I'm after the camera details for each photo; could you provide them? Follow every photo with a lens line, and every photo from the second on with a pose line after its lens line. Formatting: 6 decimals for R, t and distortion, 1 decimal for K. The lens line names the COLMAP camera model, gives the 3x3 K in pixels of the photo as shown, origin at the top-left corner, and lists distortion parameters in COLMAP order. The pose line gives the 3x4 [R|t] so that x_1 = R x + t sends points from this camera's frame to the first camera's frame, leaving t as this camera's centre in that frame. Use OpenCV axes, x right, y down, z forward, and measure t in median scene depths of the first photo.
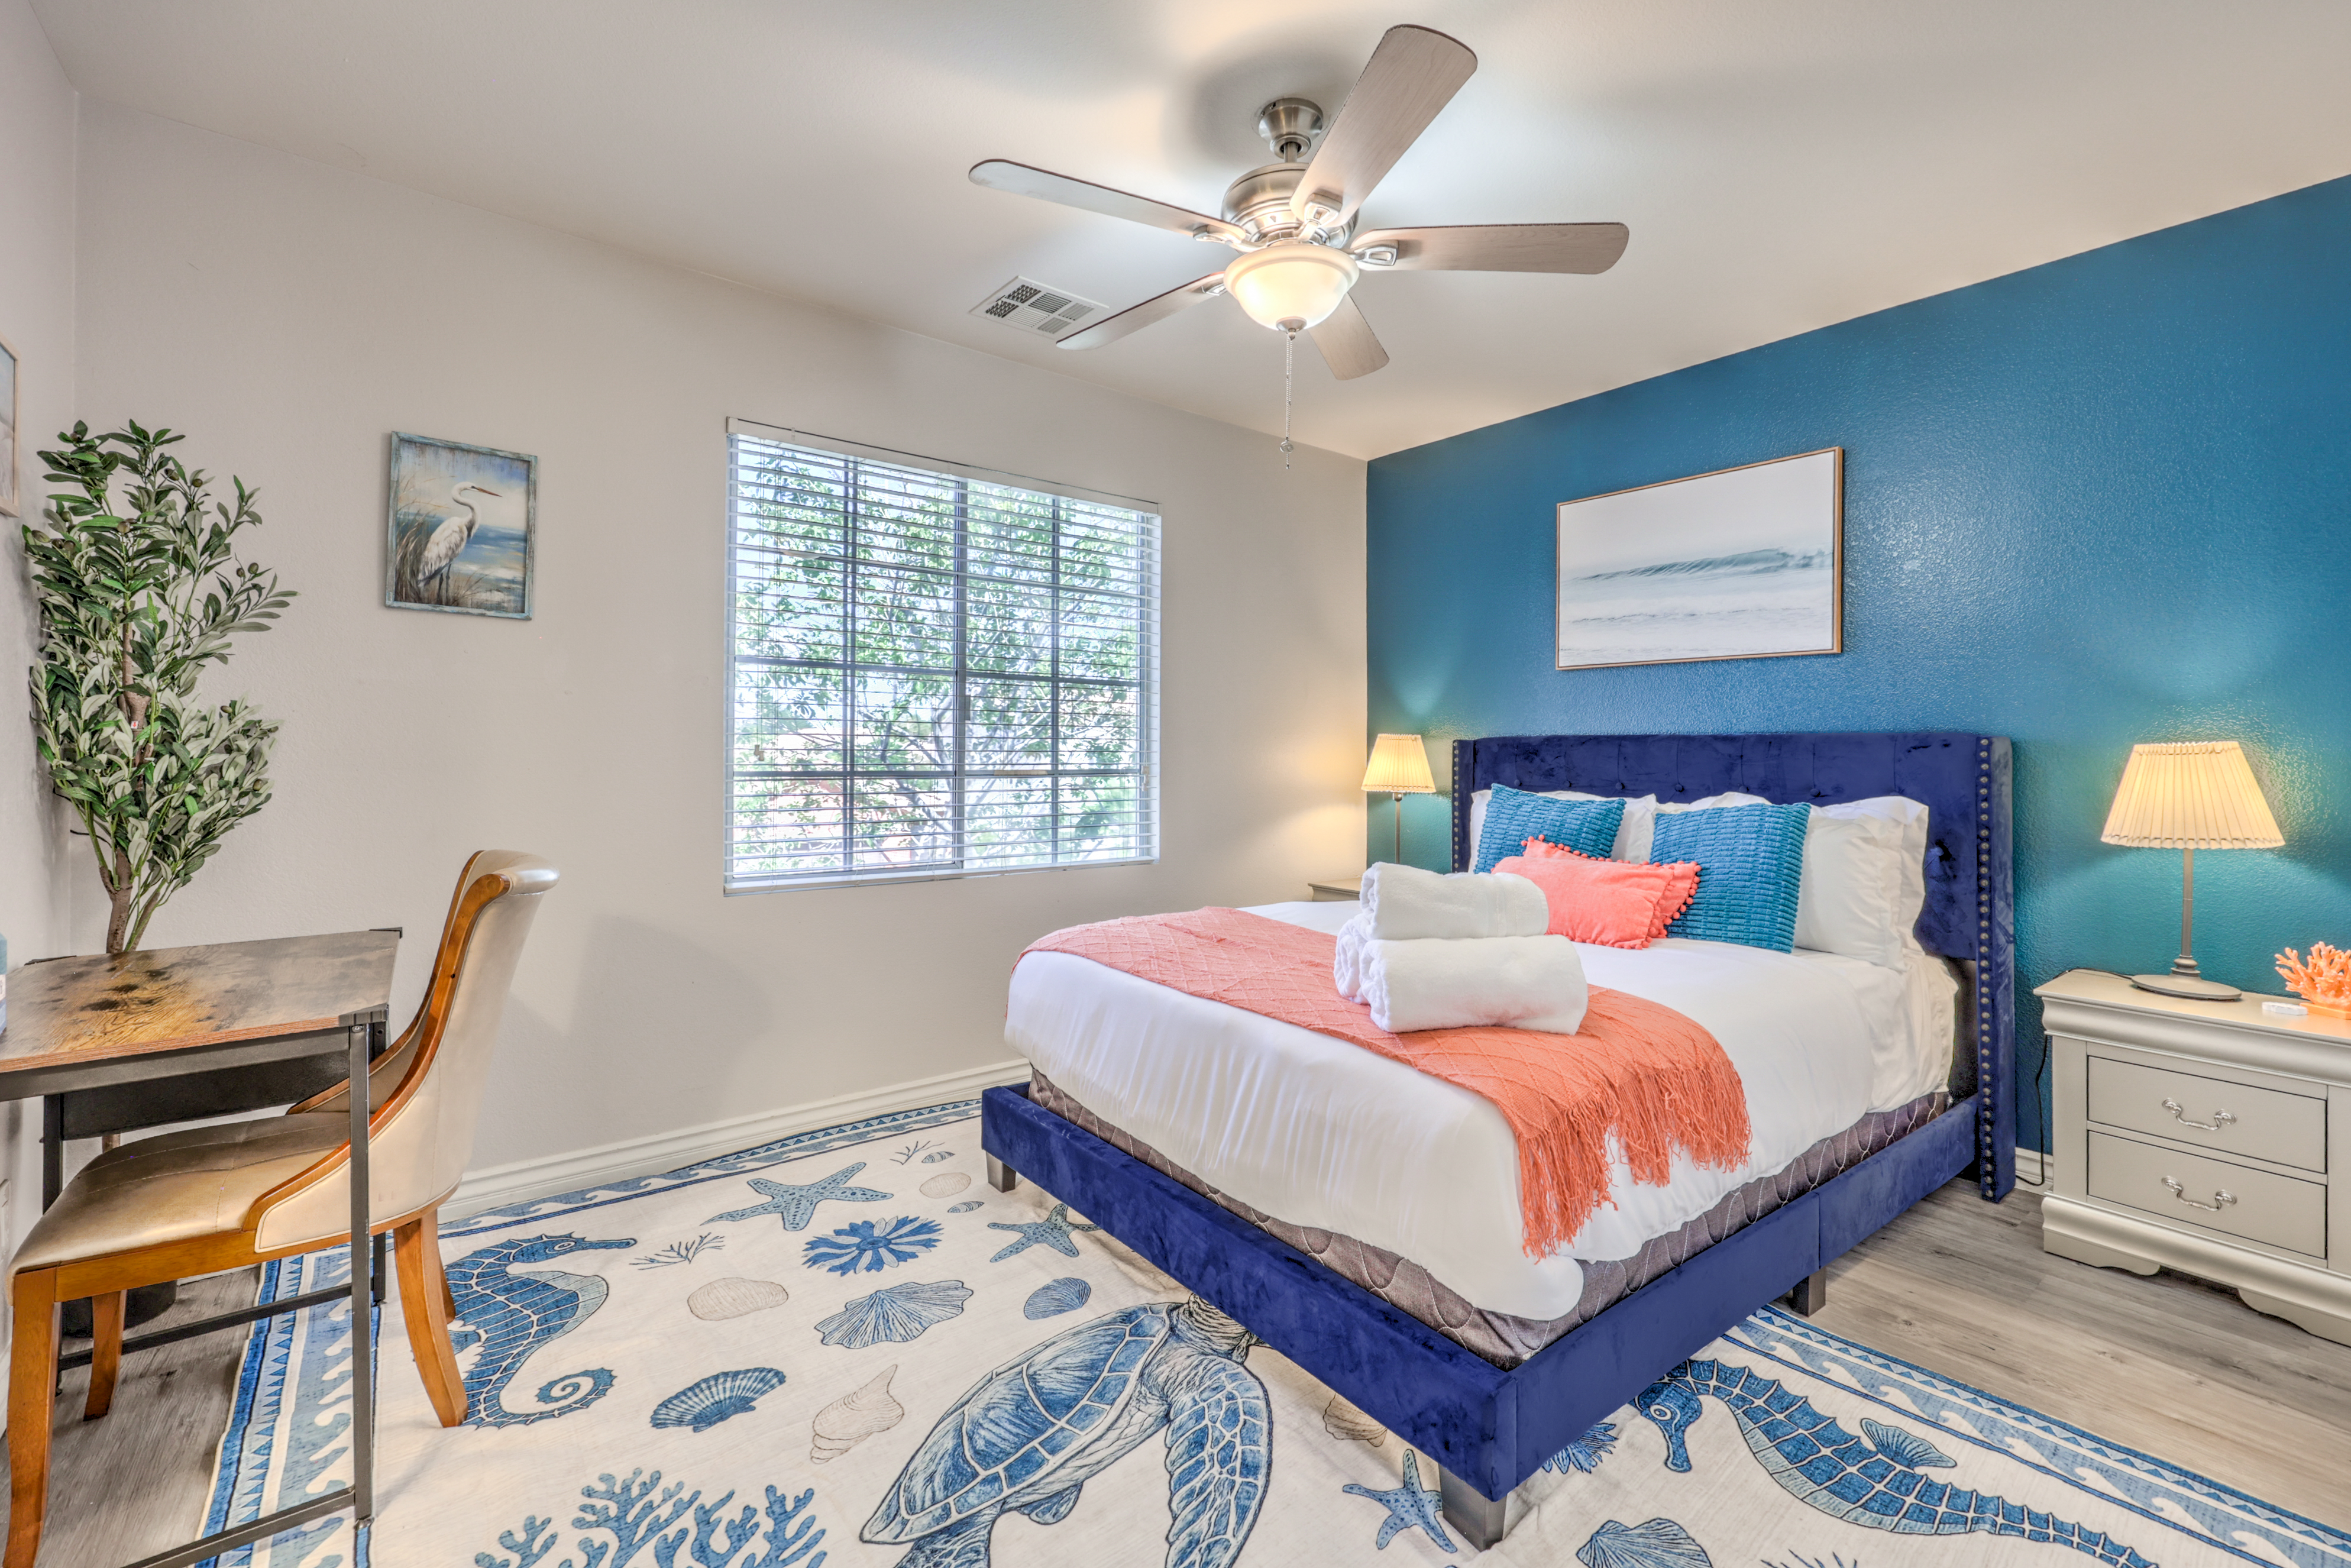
lens RADIAL K [[990.5, 0, 1179.2], [0, 990.5, 747.8], [0, 0, 1]] dist [0.002508, 0.000212]
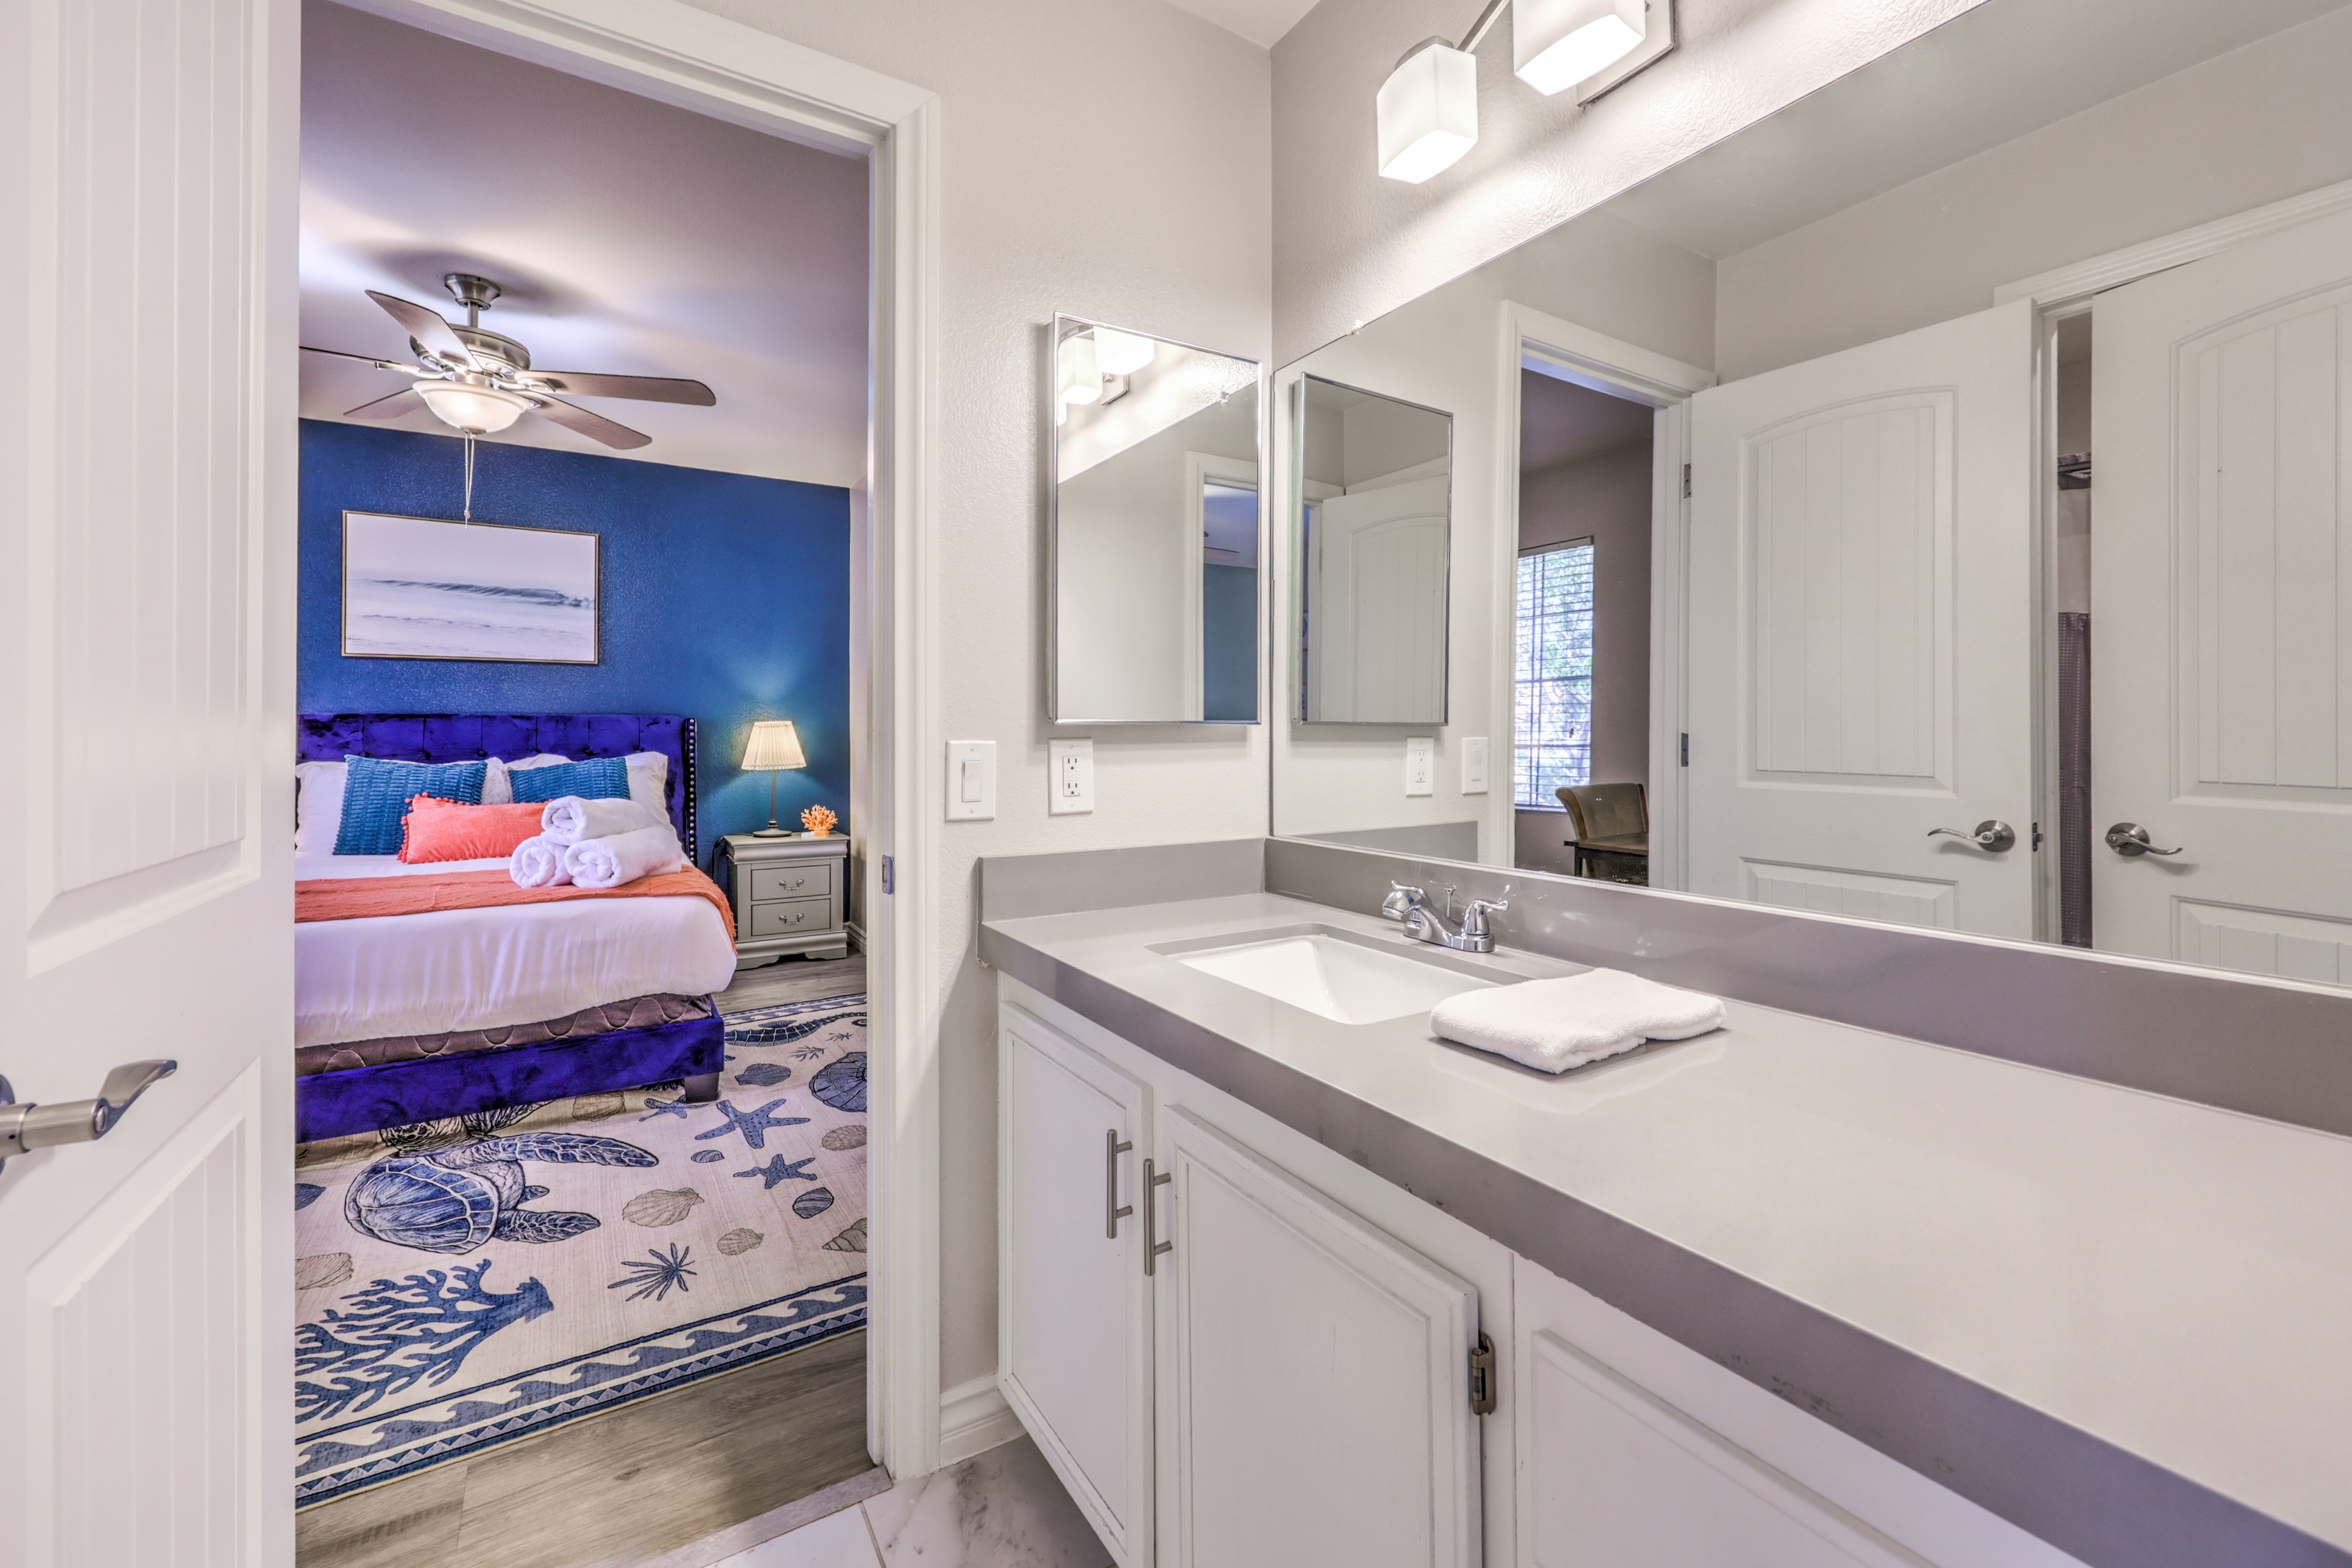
lens RADIAL K [[998.0, 0, 1171.5], [0, 998.0, 725.6], [0, 0, 1]] dist [0.002754, 0.000233]
pose [[0.132556, -0.000597, 0.991175, -0.999827], [-0.001870, 0.999998, 0.000852, -0.000767], [-0.991174, -0.001967, 0.132555, -0.152977]]
